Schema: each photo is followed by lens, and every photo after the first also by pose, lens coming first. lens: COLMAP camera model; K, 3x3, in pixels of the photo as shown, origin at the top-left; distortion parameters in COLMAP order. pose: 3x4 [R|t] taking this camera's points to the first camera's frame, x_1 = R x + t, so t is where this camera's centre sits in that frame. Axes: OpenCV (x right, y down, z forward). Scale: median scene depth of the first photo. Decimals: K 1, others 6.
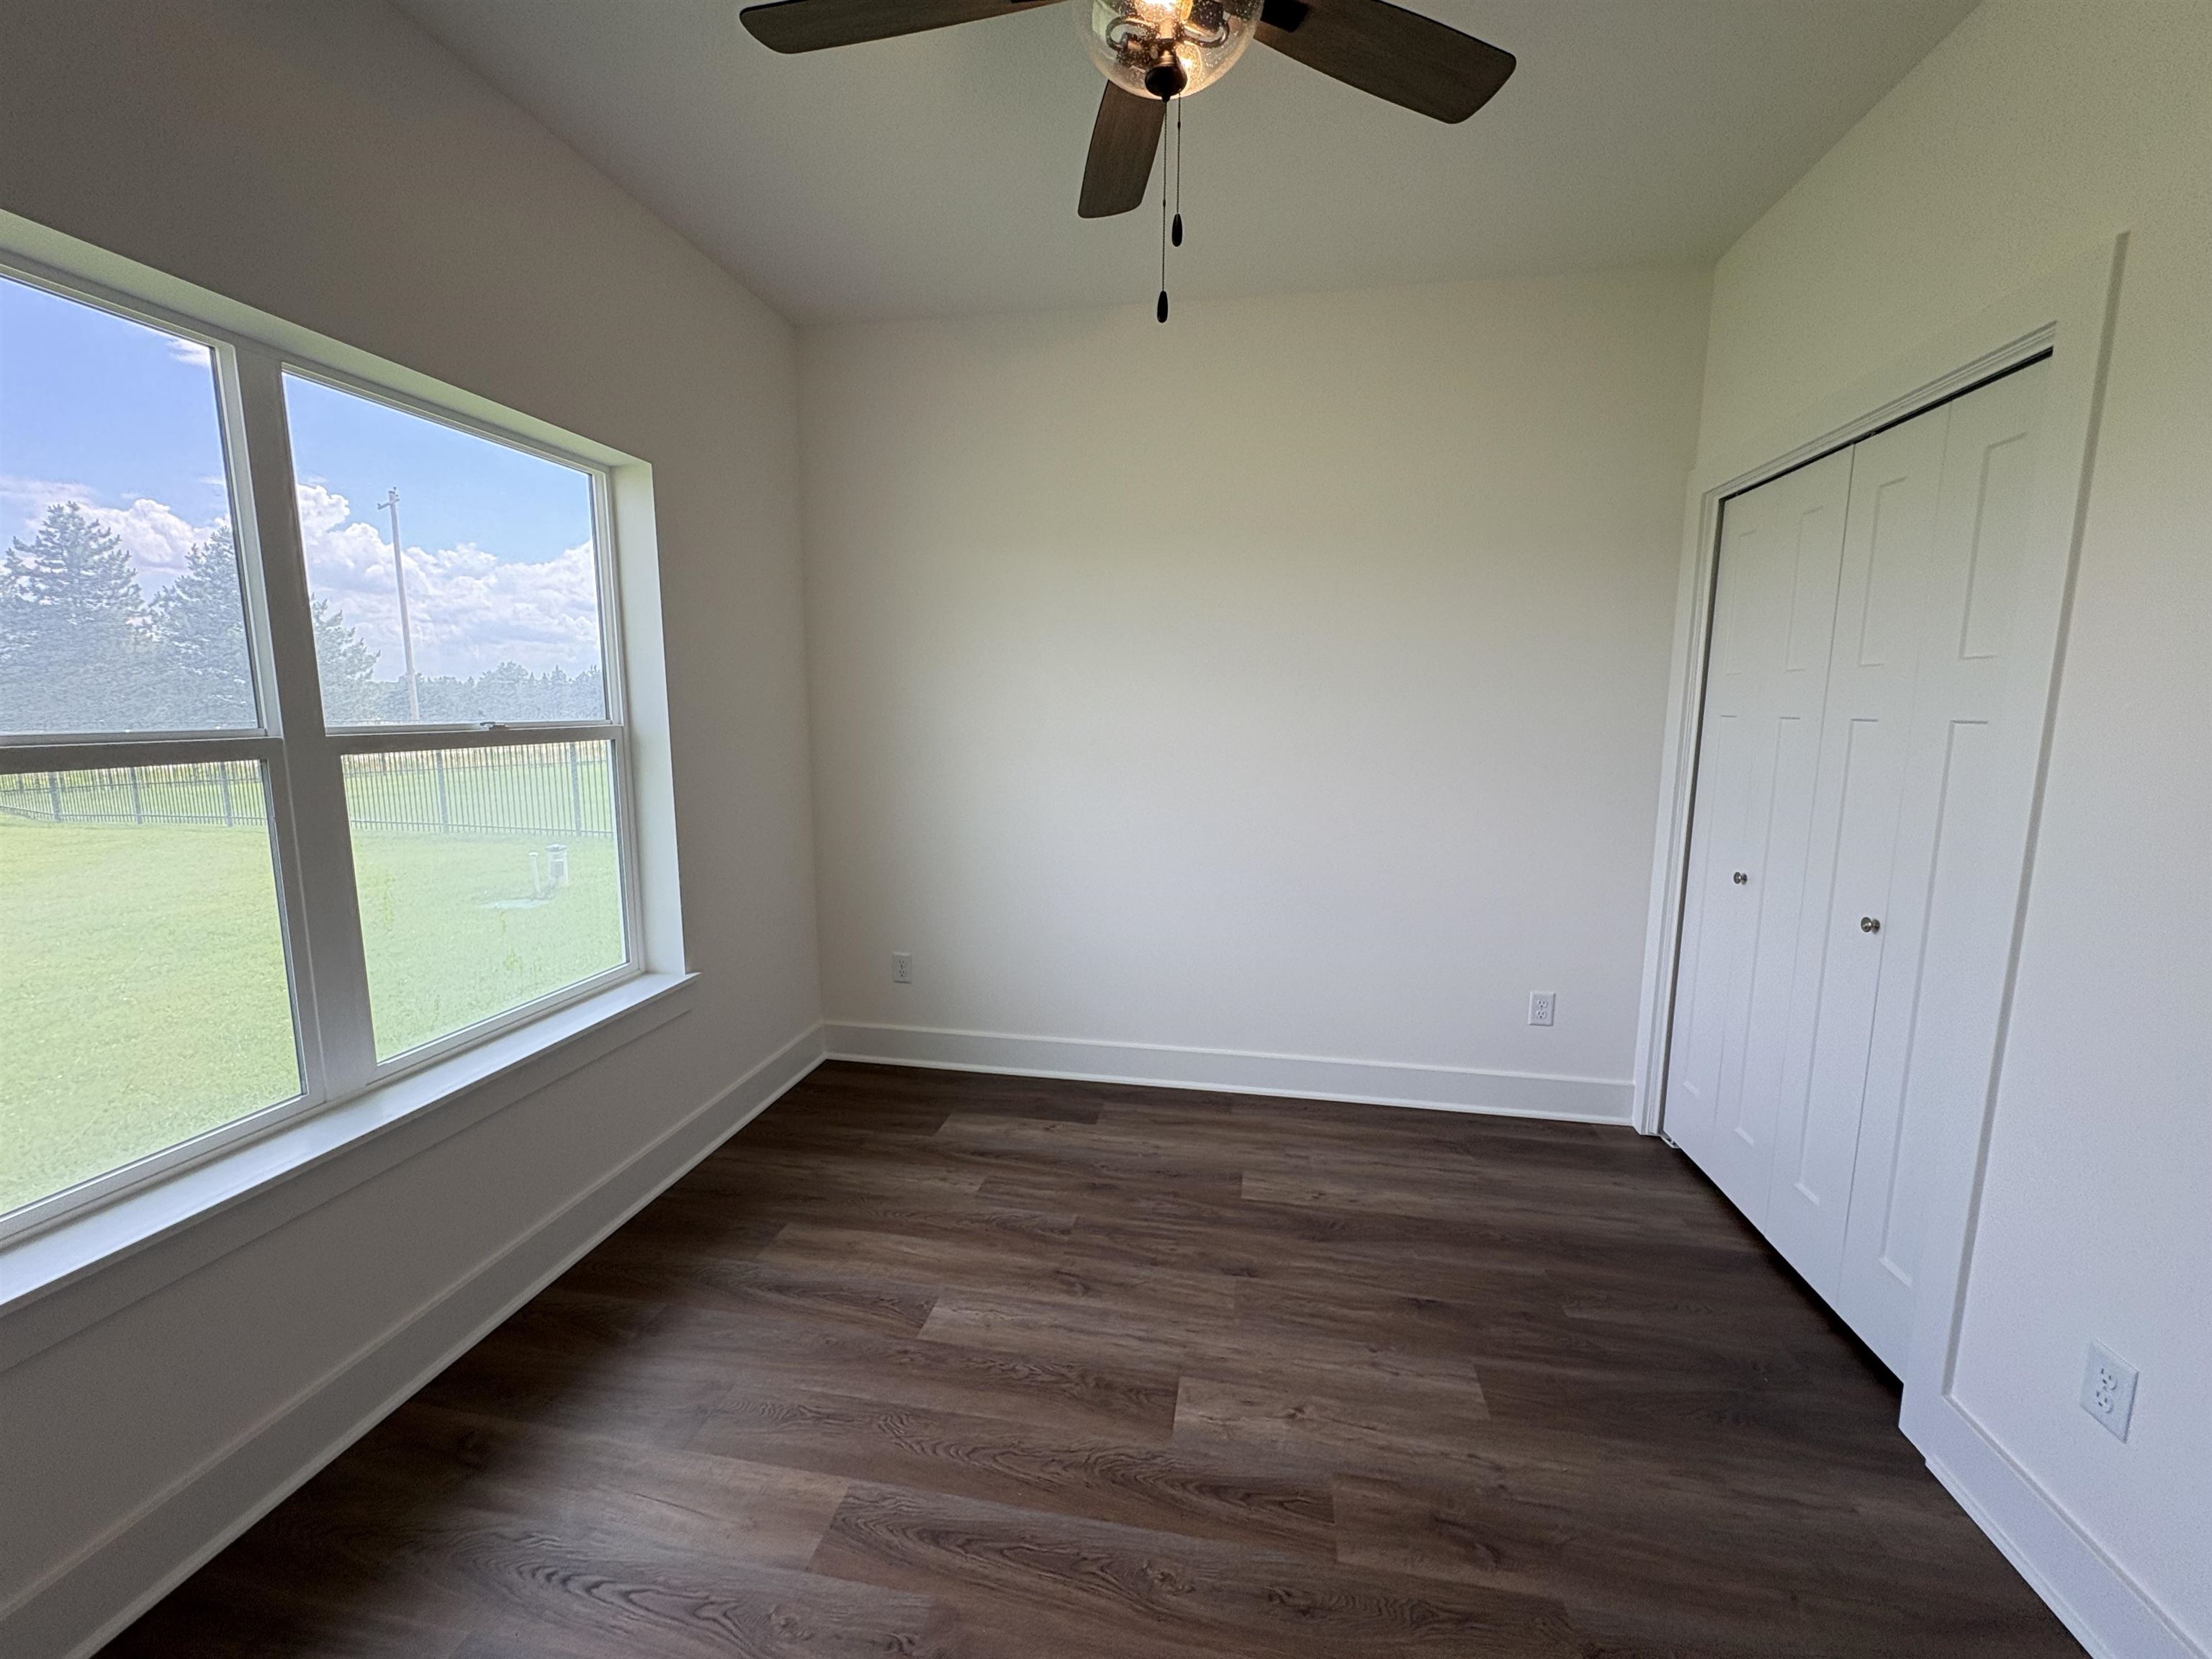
lens RADIAL K [[878.7, 0, 1106.0], [0, 878.7, 829.5], [0, 0, 1]] dist [0.002500, 0.000103]
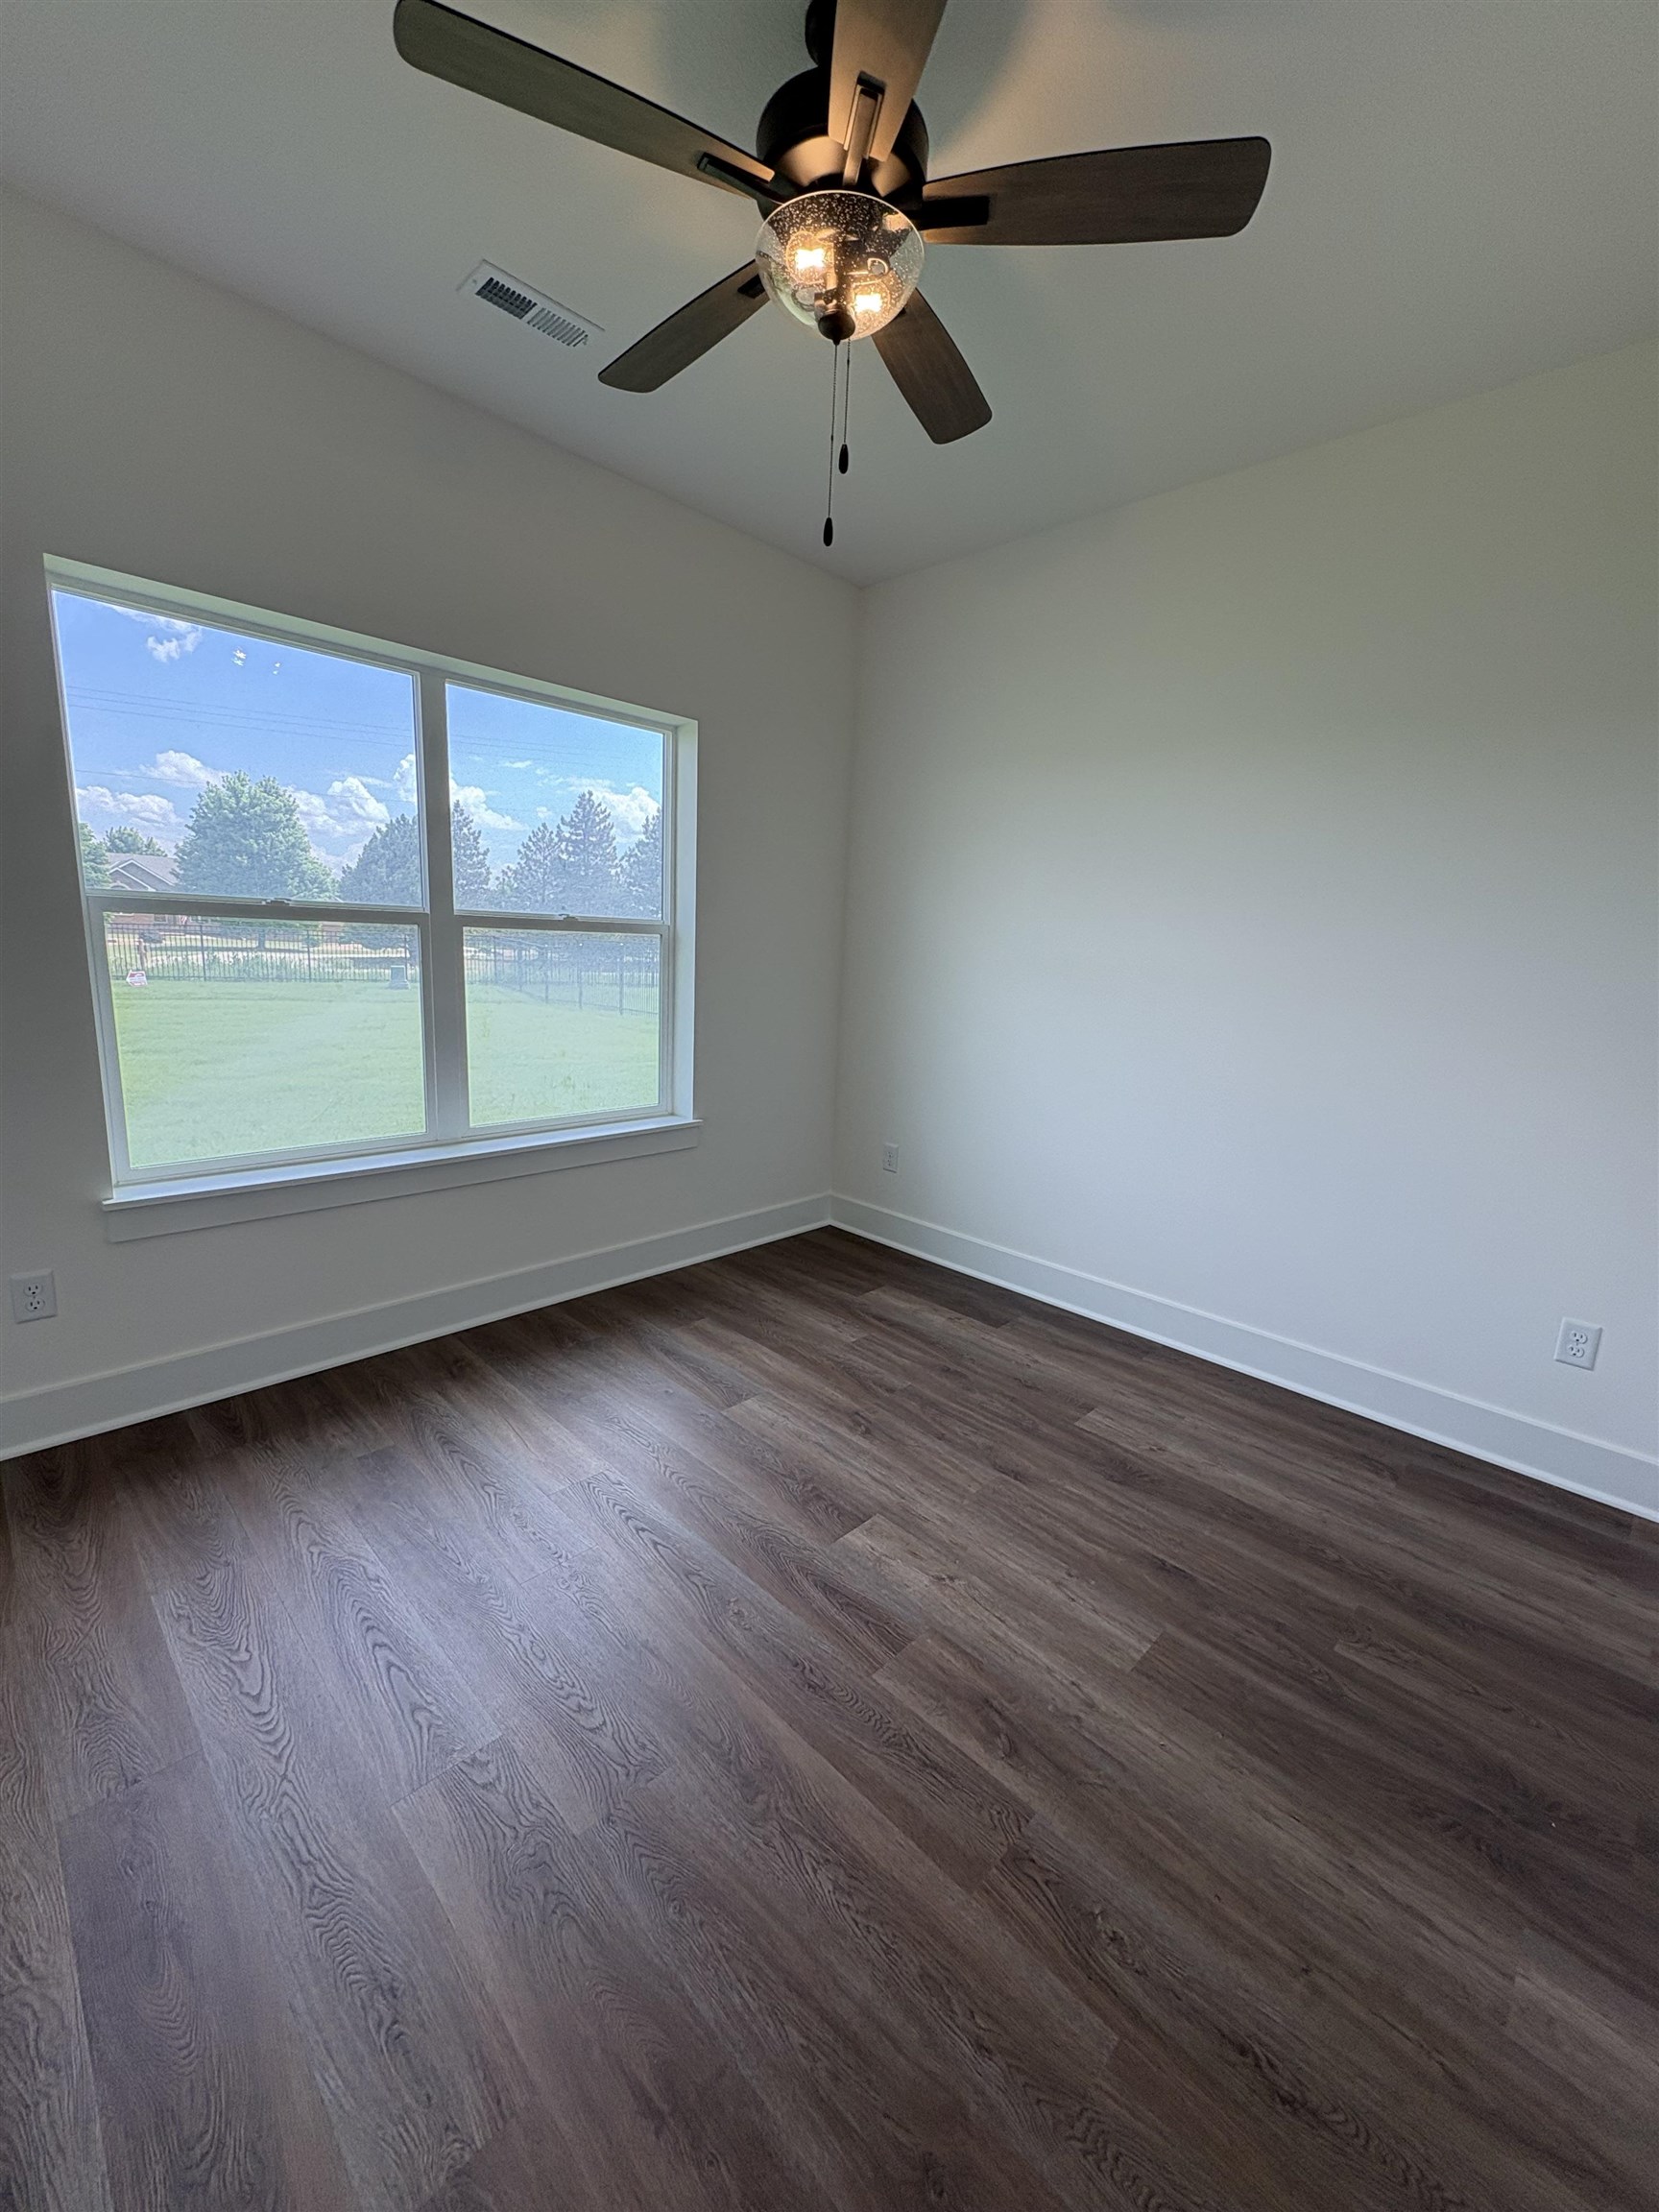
lens RADIAL K [[878.7, 0, 829.5], [0, 878.7, 1106.0], [0, 0, 1]] dist [0.002500, 0.000103]
pose [[0.826938, 0.136751, -0.545411, 0.453318], [-0.118814, 0.990570, 0.068223, 0.037091], [0.549597, 0.008386, 0.835388, 0.031659]]
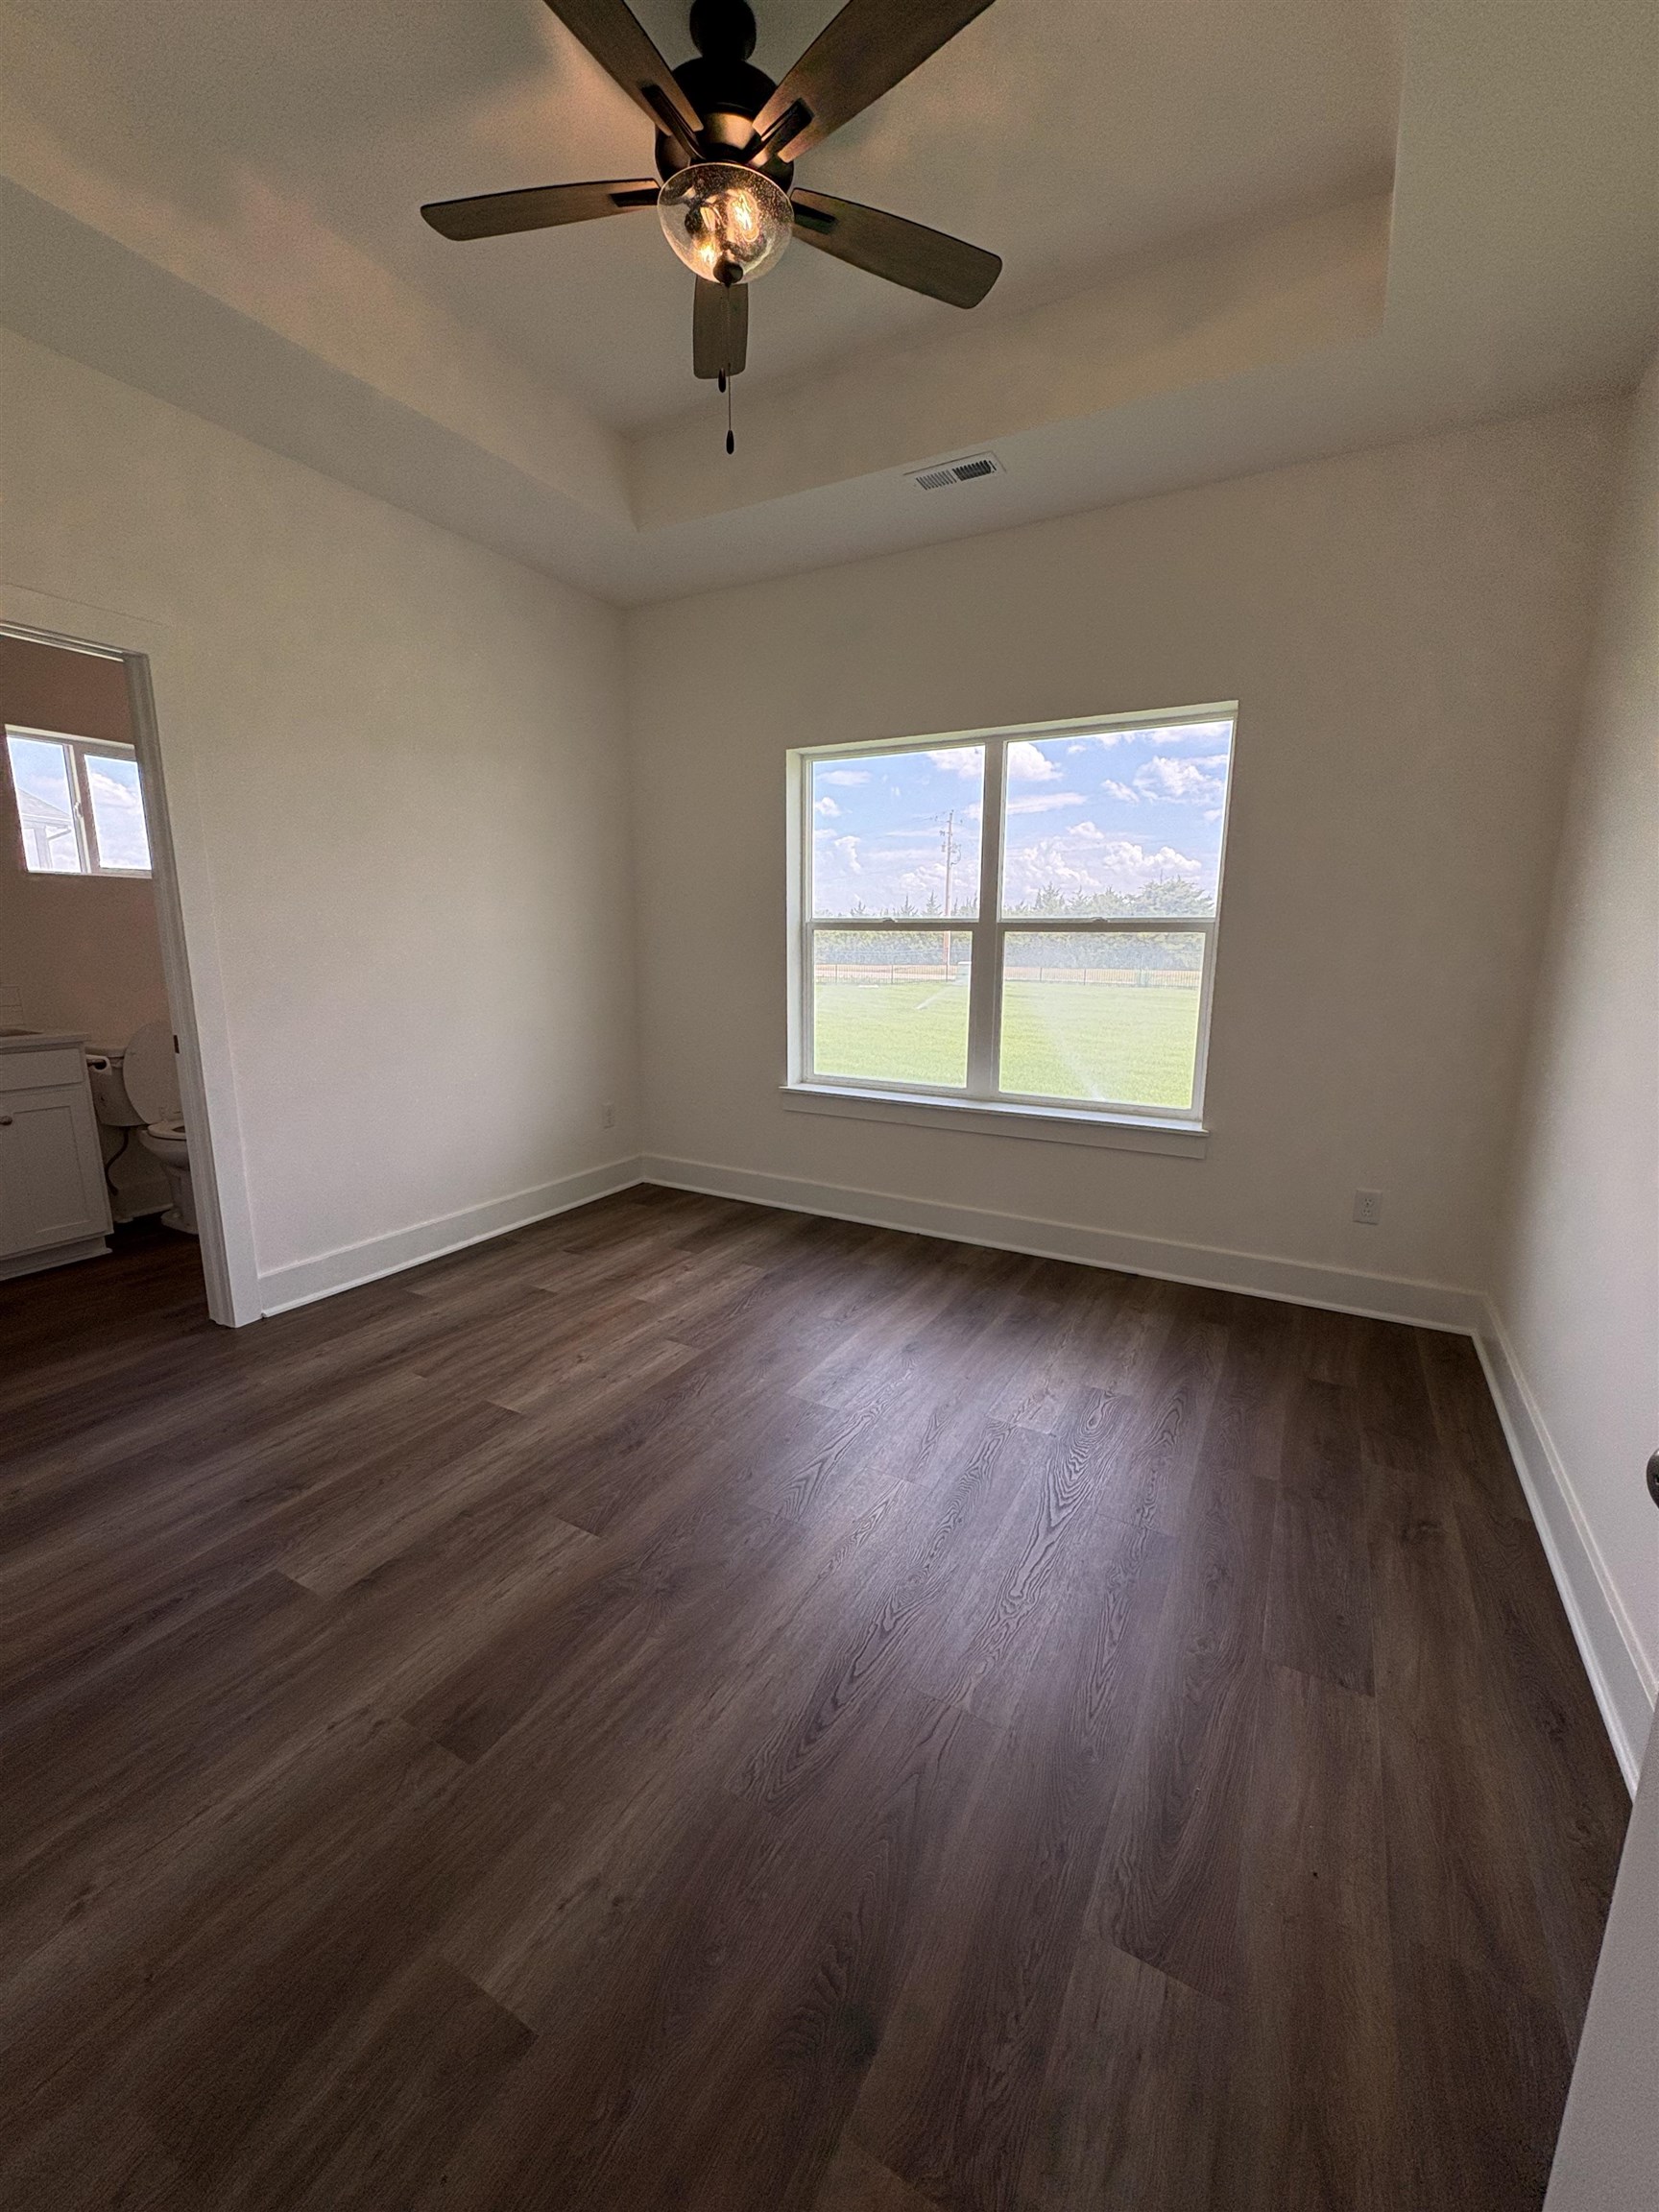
lens RADIAL K [[878.7, 0, 829.5], [0, 878.7, 1106.0], [0, 0, 1]] dist [0.002500, 0.000103]
pose [[-0.316224, 0.179448, -0.931558, 0.931204], [-0.137692, 0.962868, 0.232220, -0.088392], [0.938639, 0.201701, -0.279773, 0.980589]]
